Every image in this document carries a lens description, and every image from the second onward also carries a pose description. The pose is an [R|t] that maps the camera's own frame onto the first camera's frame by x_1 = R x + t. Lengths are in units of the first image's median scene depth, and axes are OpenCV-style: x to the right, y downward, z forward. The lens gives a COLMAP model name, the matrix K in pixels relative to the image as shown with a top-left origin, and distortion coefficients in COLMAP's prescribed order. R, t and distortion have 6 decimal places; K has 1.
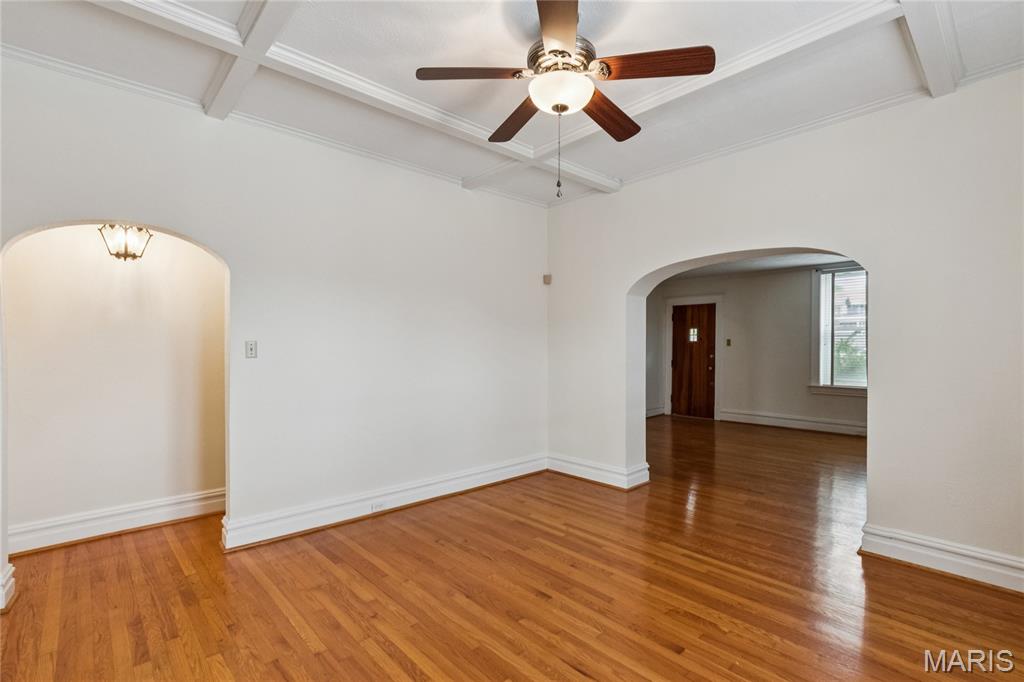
lens RADIAL K [[462.7, 0, 509.5], [0, 462.7, 347.2], [0, 0, 1]] dist [0.000488, 0.000202]
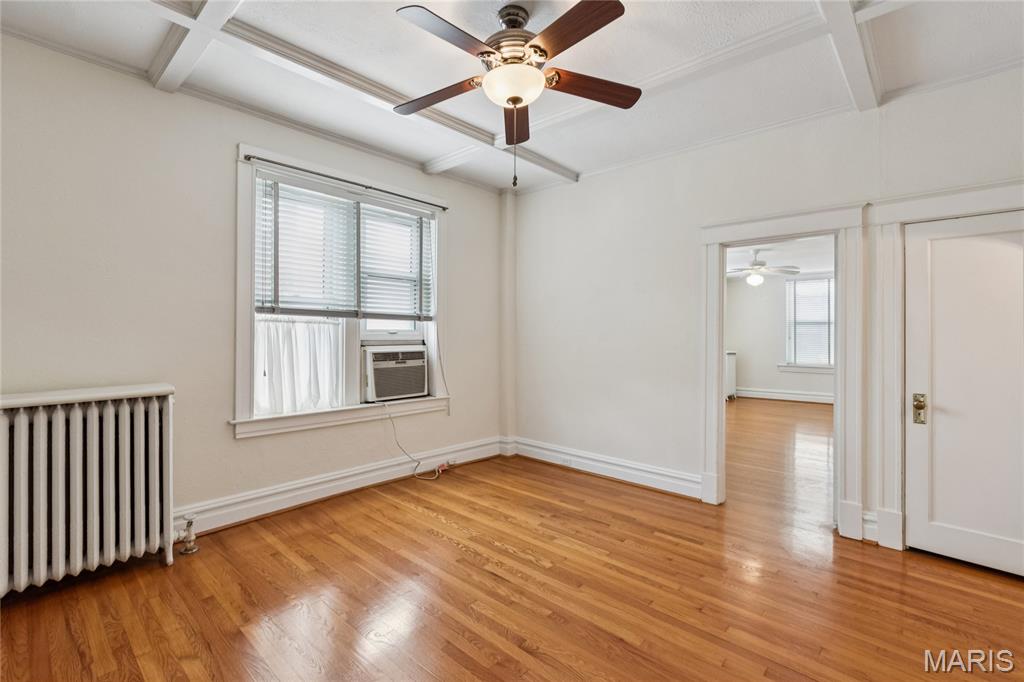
lens RADIAL K [[462.7, 0, 511.1], [0, 462.7, 331.9], [0, 0, 1]] dist [0.000488, 0.000202]
pose [[-0.996015, -0.005731, -0.089001, 0.052674], [-0.005268, 0.999971, -0.005435, 0.001210], [0.089029, -0.004945, -0.996017, 0.529534]]
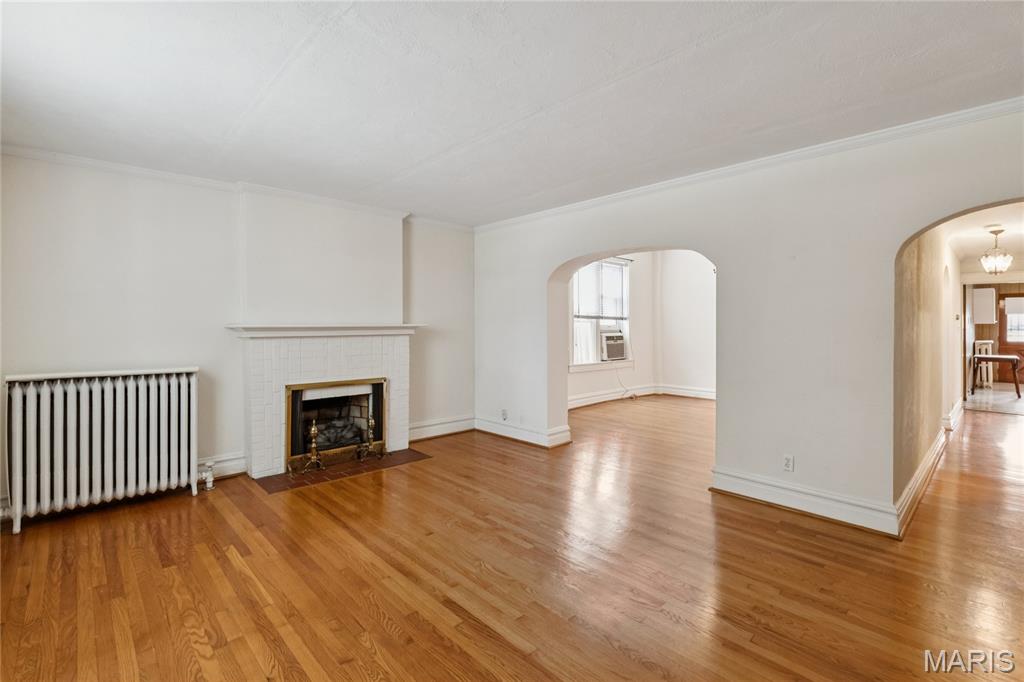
lens RADIAL K [[462.7, 0, 502.0], [0, 462.7, 326.6], [0, 0, 1]] dist [0.000488, 0.000202]
pose [[-0.999940, 0.000943, -0.010926, 0.371178], [0.000918, 0.999997, 0.002290, -0.001372], [0.010928, 0.002280, -0.999938, 0.991184]]
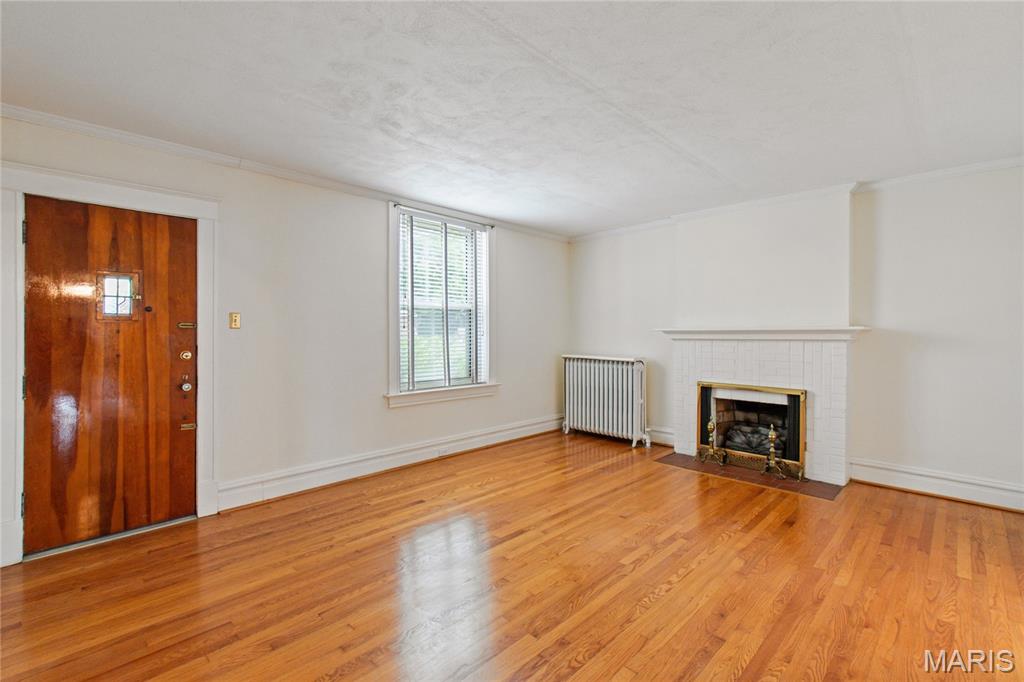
lens RADIAL K [[462.7, 0, 512.0], [0, 462.7, 337.5], [0, 0, 1]] dist [0.000488, 0.000202]
pose [[-0.054347, -0.014101, 0.998423, 0.040031], [0.002470, 0.999895, 0.014256, -0.000429], [-0.998519, 0.003241, -0.054307, 0.753387]]
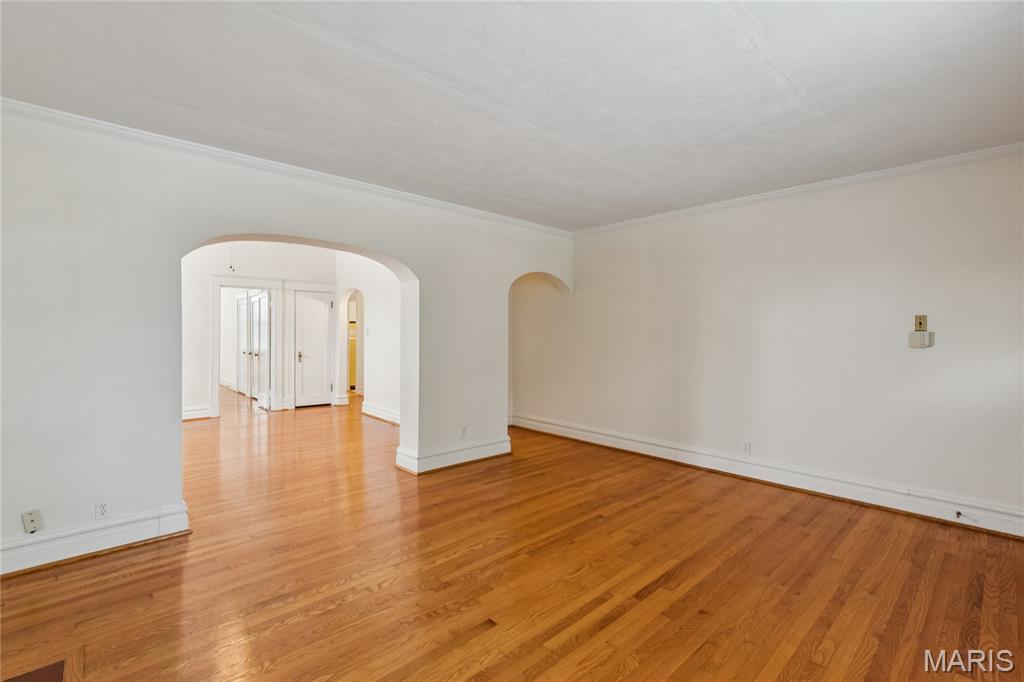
lens RADIAL K [[462.7, 0, 518.3], [0, 462.7, 320.5], [0, 0, 1]] dist [0.000488, 0.000202]
pose [[0.024624, -0.022297, -0.999448, 0.679744], [-0.006353, 0.999728, -0.022460, -0.002690], [0.999677, 0.006903, 0.024475, 0.646195]]
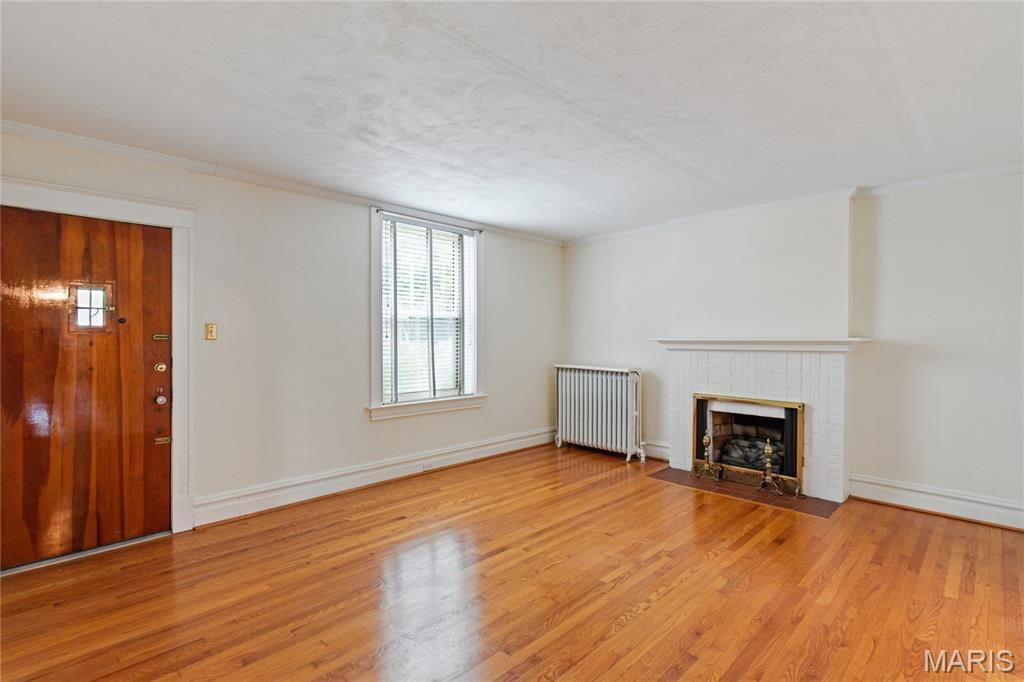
lens RADIAL K [[494.7, 0, 509.8], [0, 494.7, 343.4], [0, 0, 1]] dist [0.000404, 0.001093]
pose [[-0.049907, -0.016555, 0.998617, 0.023710], [0.001020, 0.999861, 0.016626, -0.006647], [-0.998753, 0.001848, -0.049883, 0.740114]]
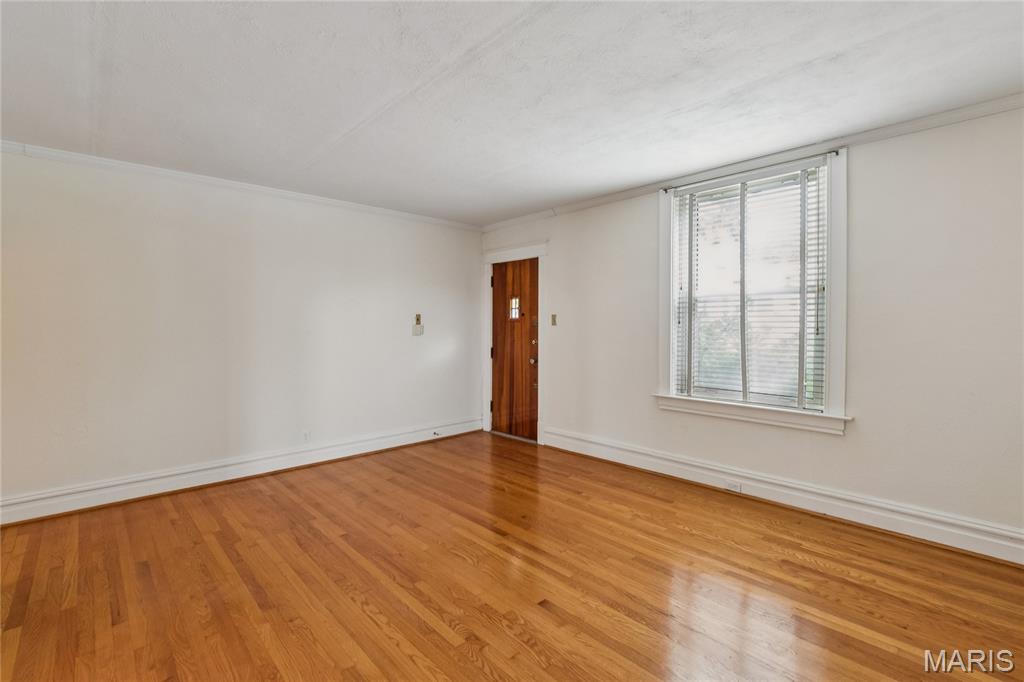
lens RADIAL K [[462.7, 0, 515.3], [0, 462.7, 333.2], [0, 0, 1]] dist [0.000488, 0.000202]
pose [[0.999923, -0.003941, 0.011731, 0.404299], [0.003777, 0.999896, 0.013931, -0.001386], [-0.011785, -0.013886, 0.999834, 0.376078]]
